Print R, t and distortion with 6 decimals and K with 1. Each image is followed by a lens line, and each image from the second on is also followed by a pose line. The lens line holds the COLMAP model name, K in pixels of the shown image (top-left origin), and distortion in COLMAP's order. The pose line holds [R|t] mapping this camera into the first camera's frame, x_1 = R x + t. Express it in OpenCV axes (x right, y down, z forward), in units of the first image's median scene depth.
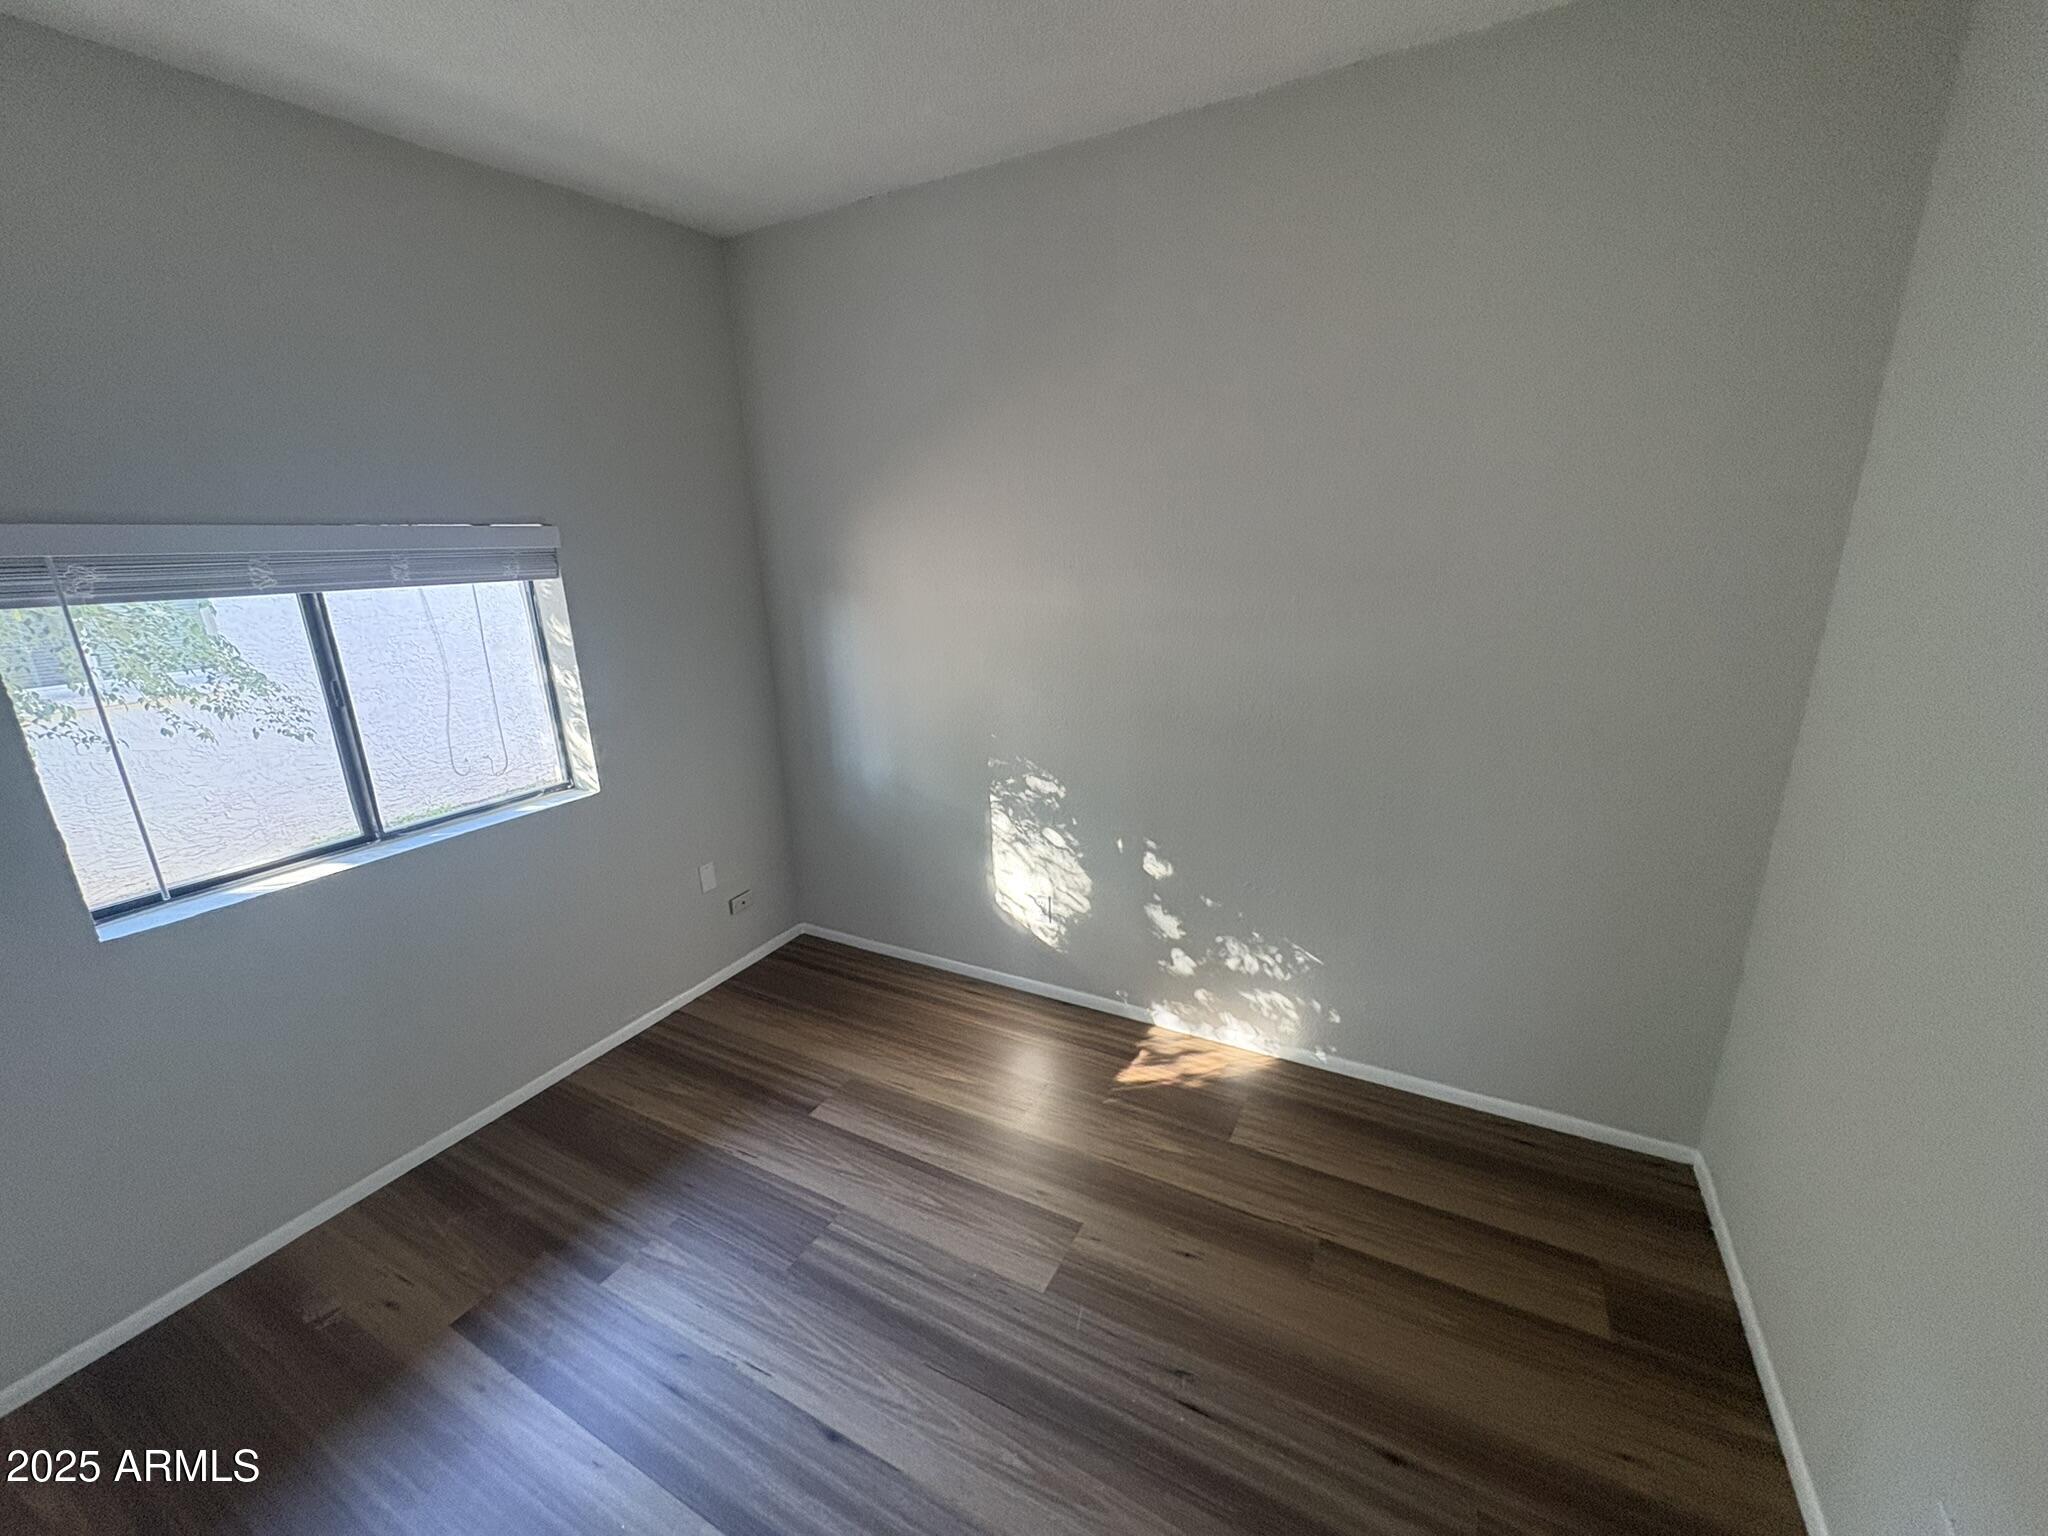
lens RADIAL K [[824.7, 0, 1024.8], [0, 824.7, 770.8], [0, 0, 1]] dist [-0.000185, 0.000389]
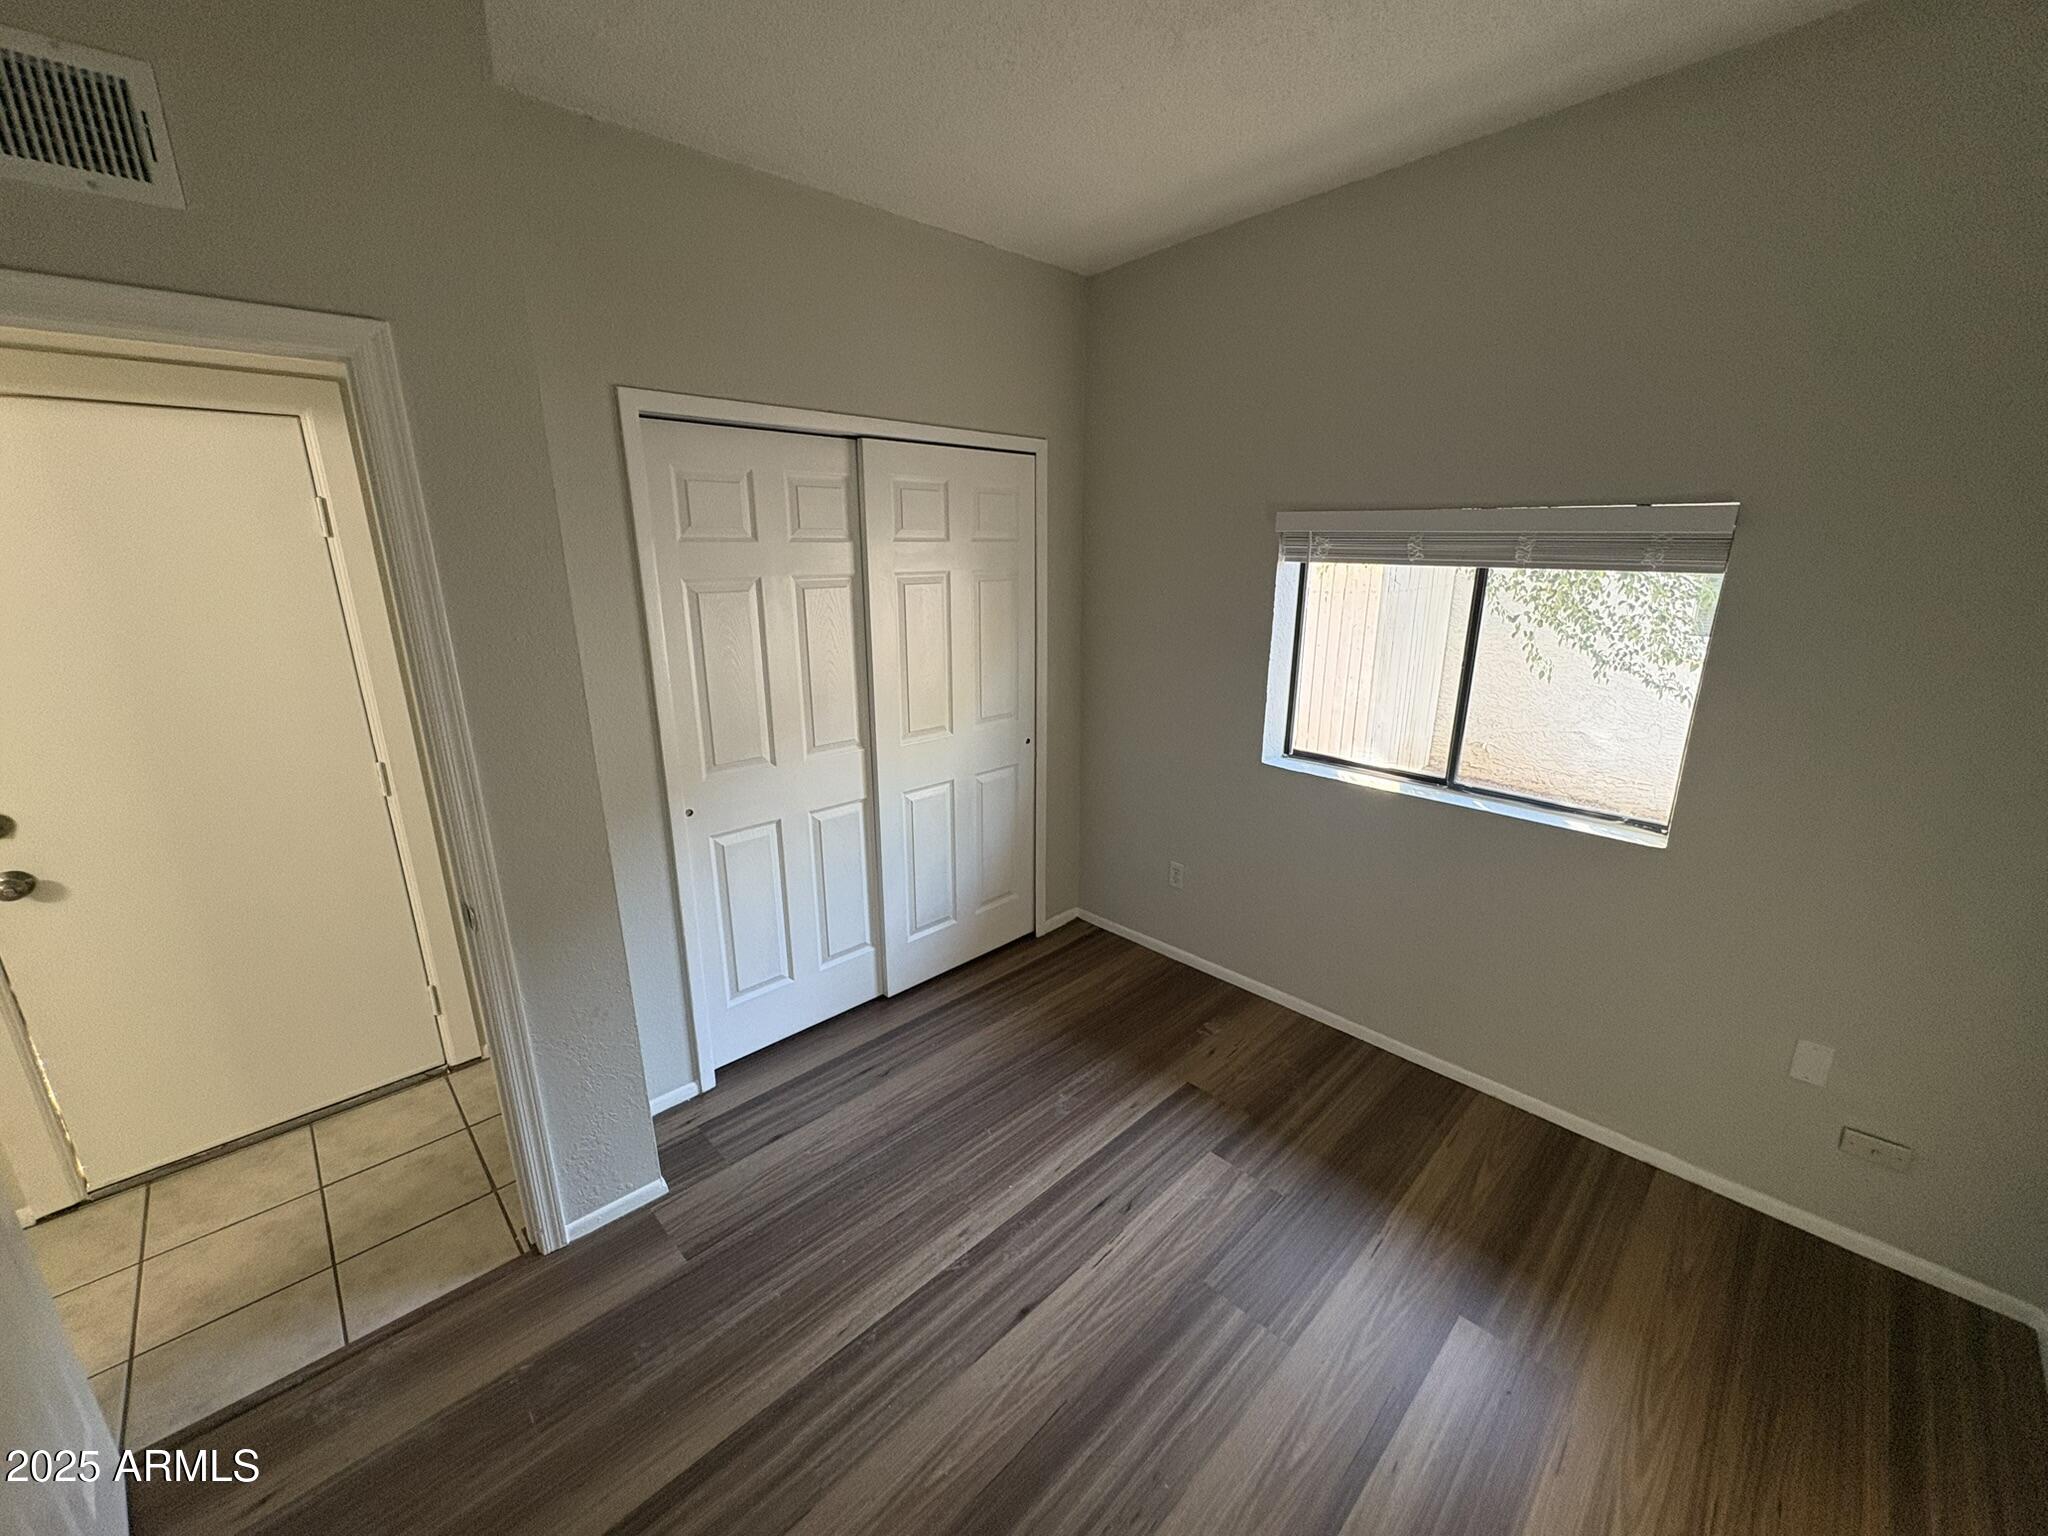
lens RADIAL K [[824.7, 0, 1027.2], [0, 824.7, 768.7], [0, 0, 1]] dist [-0.000185, 0.000389]
pose [[-0.302897, 0.281906, -0.910375, 0.490789], [-0.254136, 0.896767, 0.362248, -0.236522], [0.918514, 0.341083, -0.199986, 0.799708]]
